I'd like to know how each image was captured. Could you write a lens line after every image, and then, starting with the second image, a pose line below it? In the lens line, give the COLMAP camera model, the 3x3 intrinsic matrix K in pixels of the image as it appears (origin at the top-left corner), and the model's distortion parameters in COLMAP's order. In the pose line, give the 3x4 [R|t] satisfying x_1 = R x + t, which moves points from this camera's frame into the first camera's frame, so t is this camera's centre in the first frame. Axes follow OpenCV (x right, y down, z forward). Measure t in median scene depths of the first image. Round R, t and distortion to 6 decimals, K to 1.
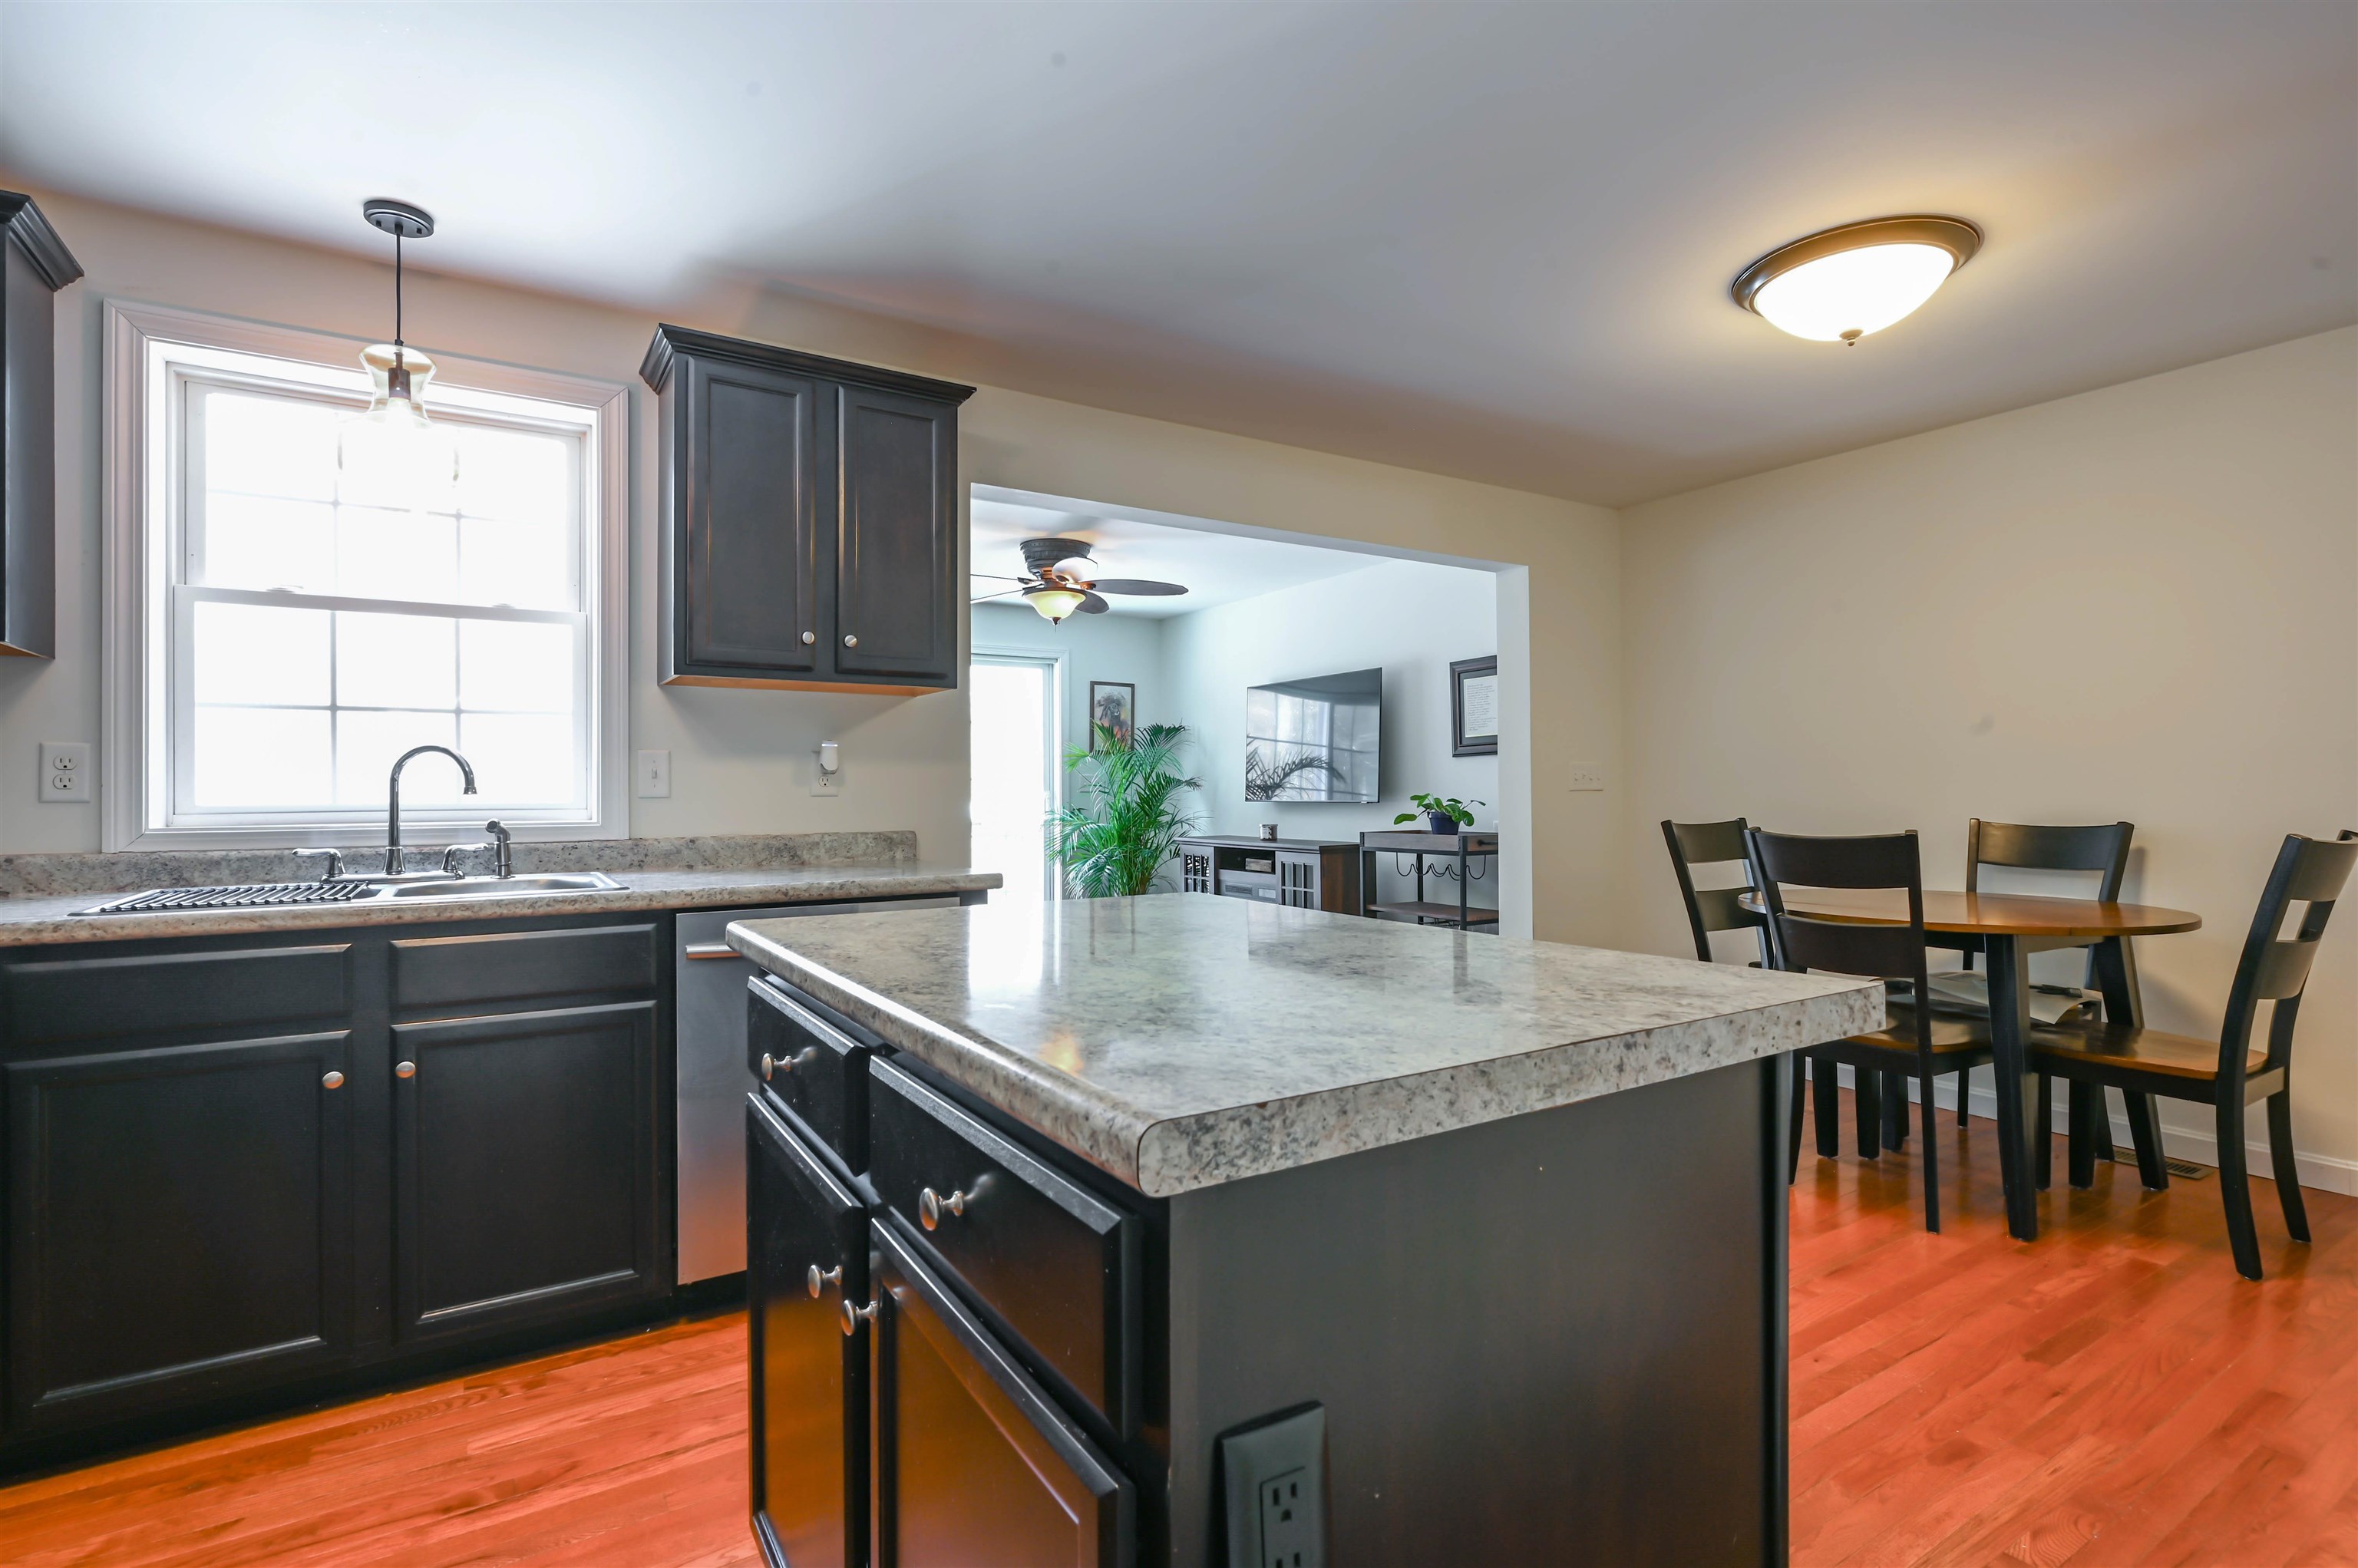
lens RADIAL K [[1132.5, 0, 1179.2], [0, 1132.5, 775.7], [0, 0, 1]] dist [0.002171, 0.000798]
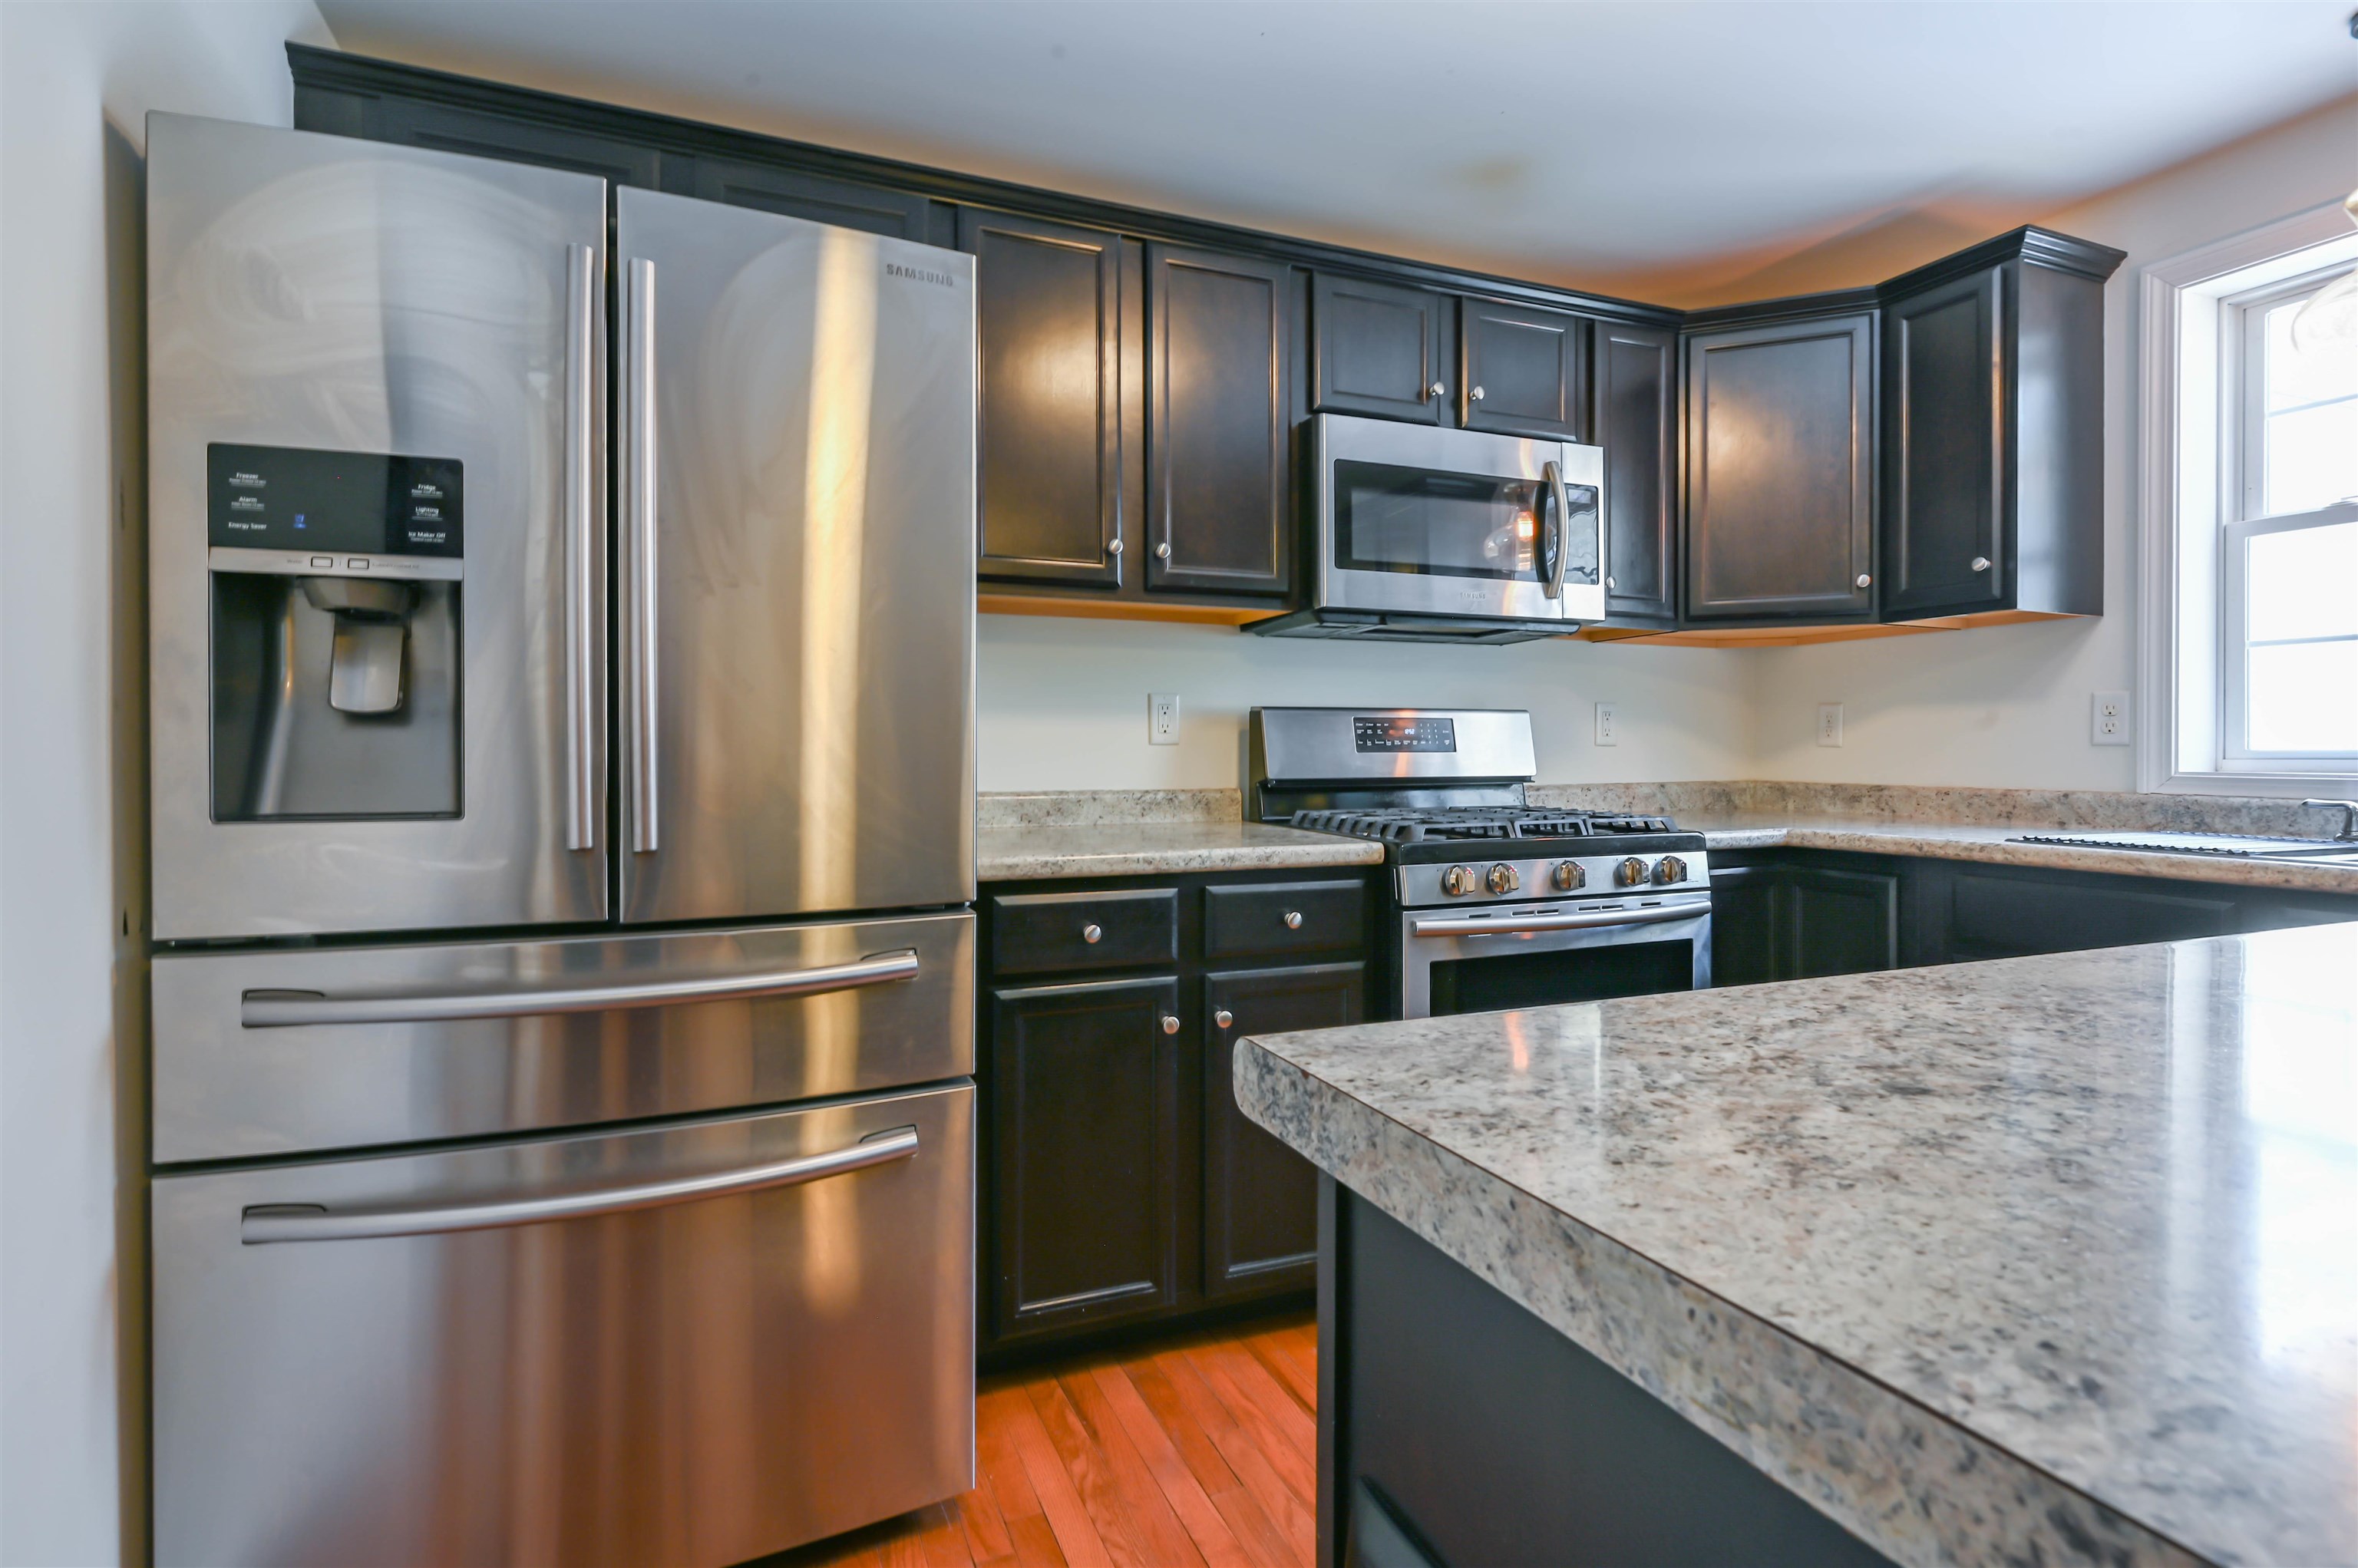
lens RADIAL K [[1141.2, 0, 1176.3], [0, 1141.2, 761.6], [0, 0, 1]] dist [0.000014, 0.000340]
pose [[-0.180446, 0.014535, -0.983478, 0.191996], [0.011835, 0.999850, 0.012606, 0.010386], [0.983514, -0.009365, -0.180591, 0.223344]]
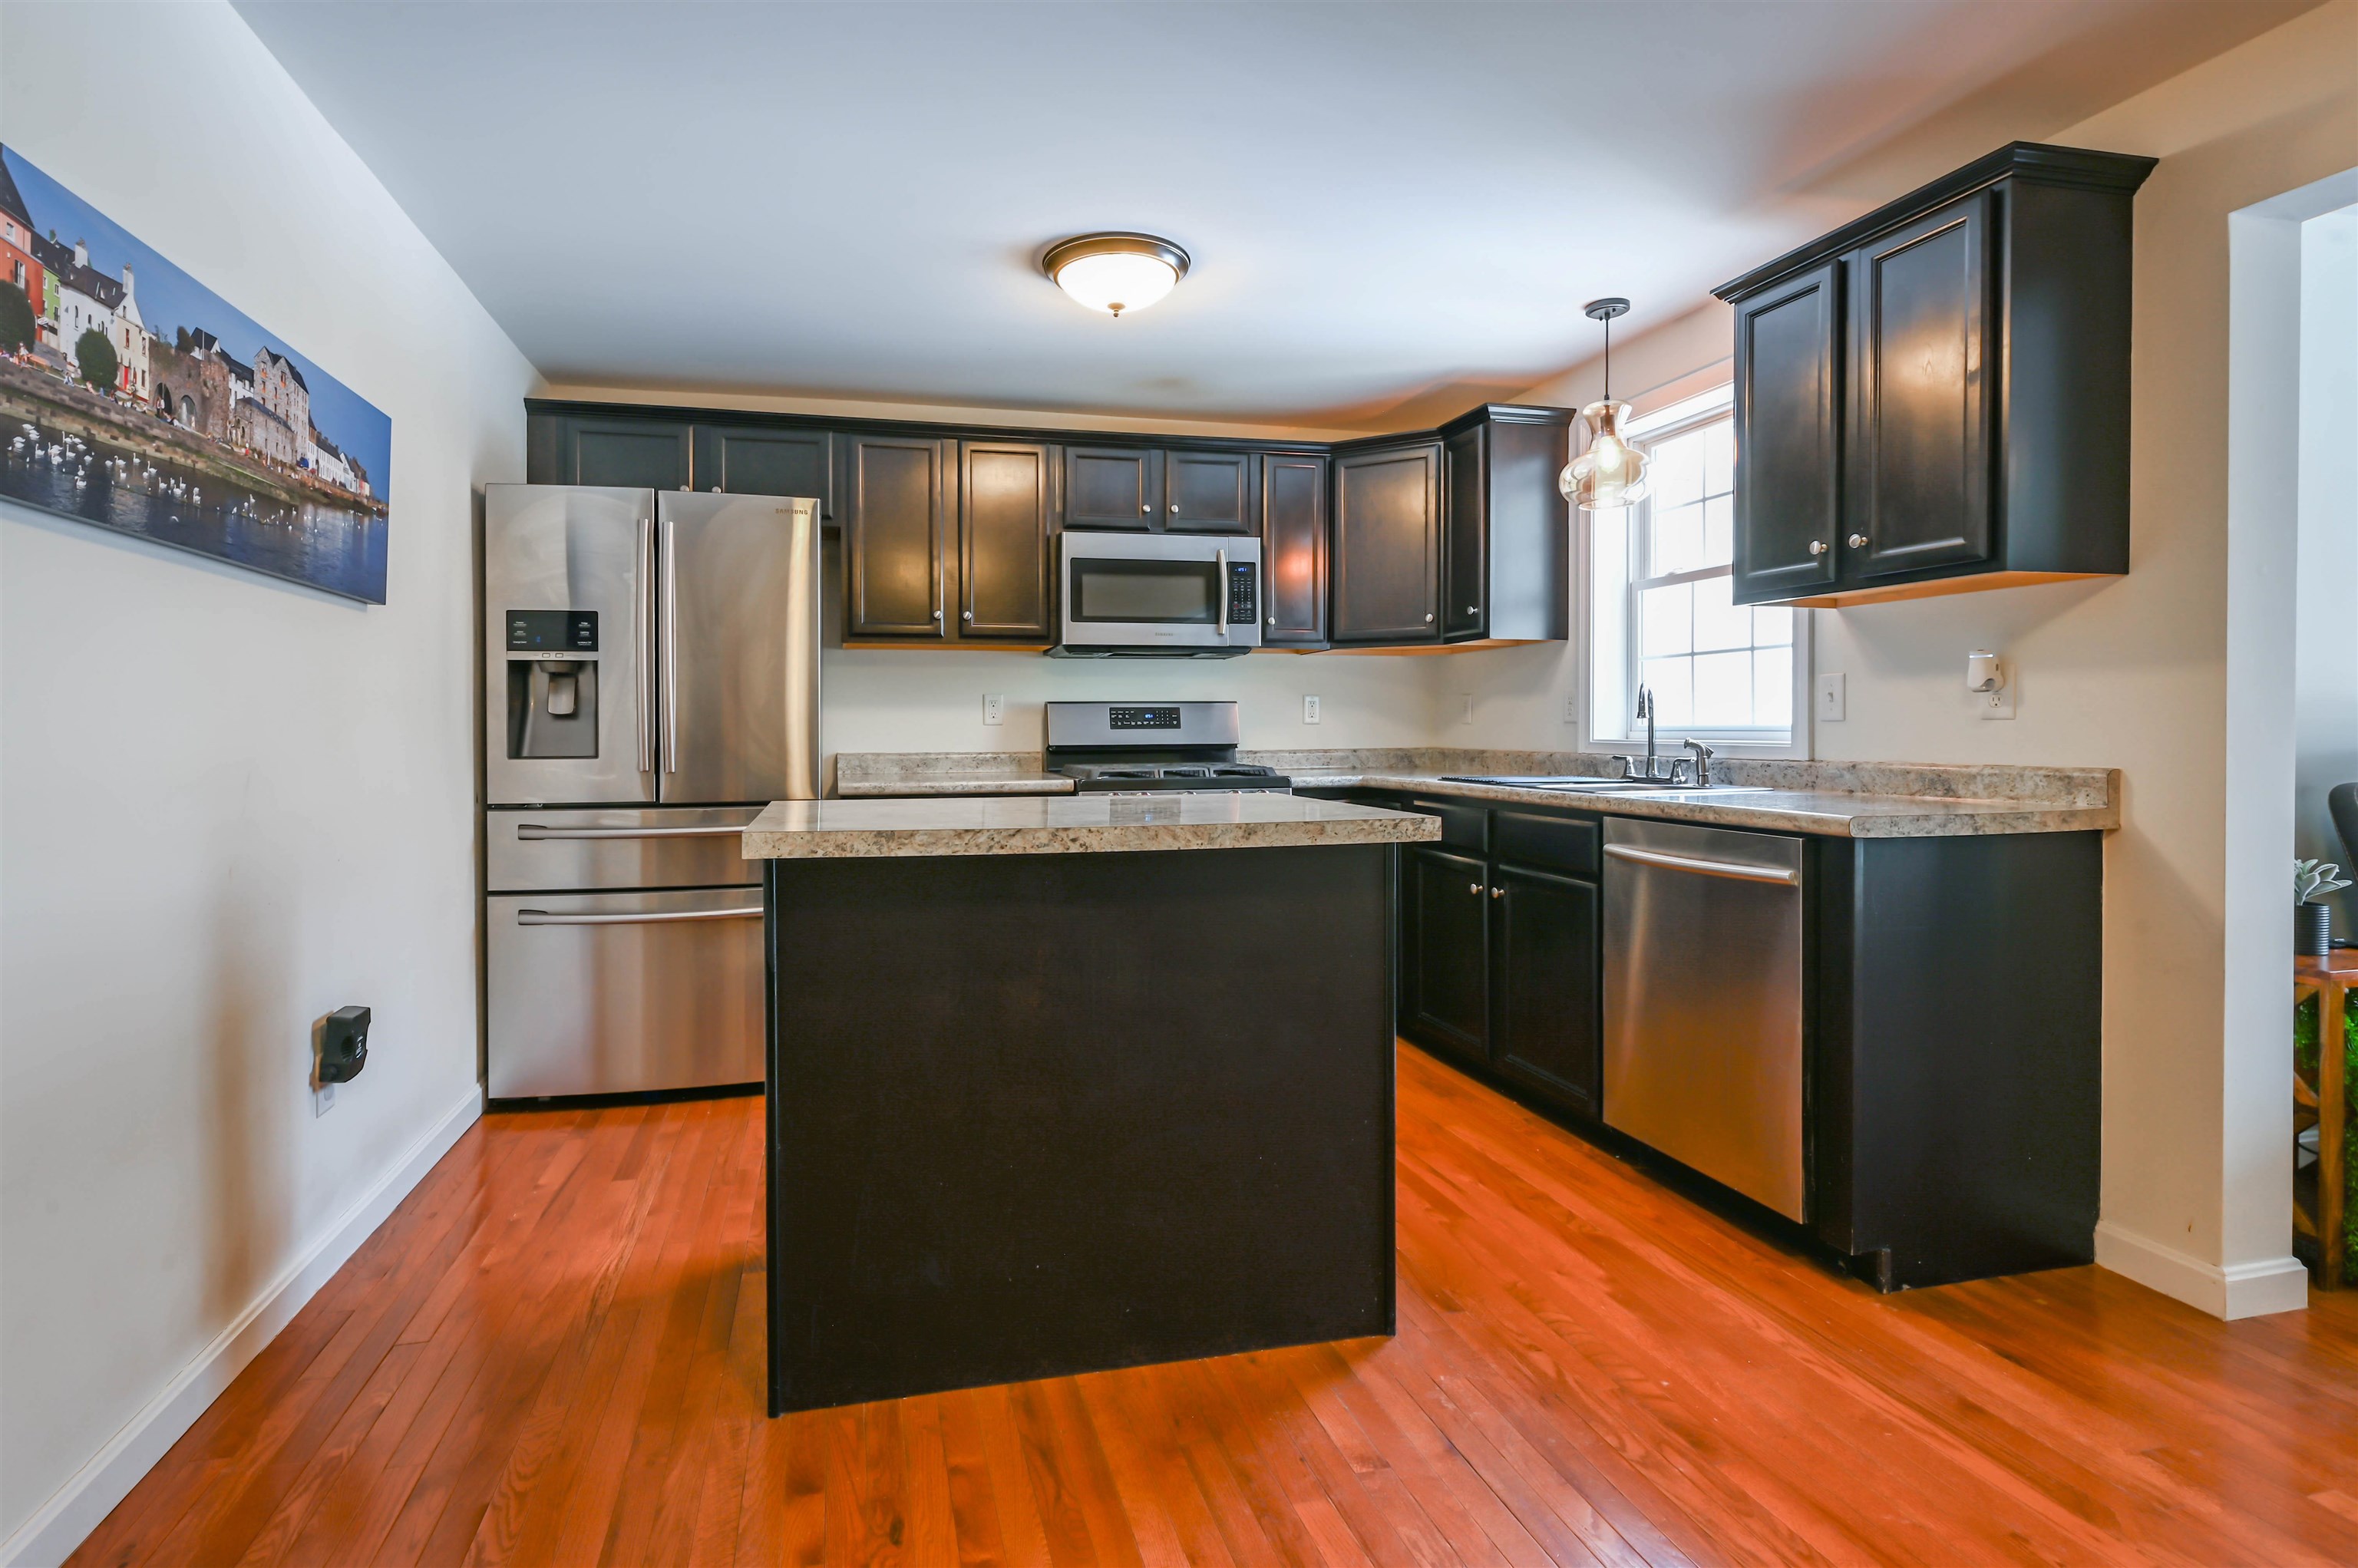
lens RADIAL K [[1194.6, 0, 1123.1], [0, 1194.6, 739.1], [0, 0, 1]] dist [-0.000209, 0.000210]
pose [[-0.319225, 0.014805, -0.947563, 0.685507], [0.016411, 0.999814, 0.010092, 0.013381], [0.947537, -0.012328, -0.319409, 0.671779]]
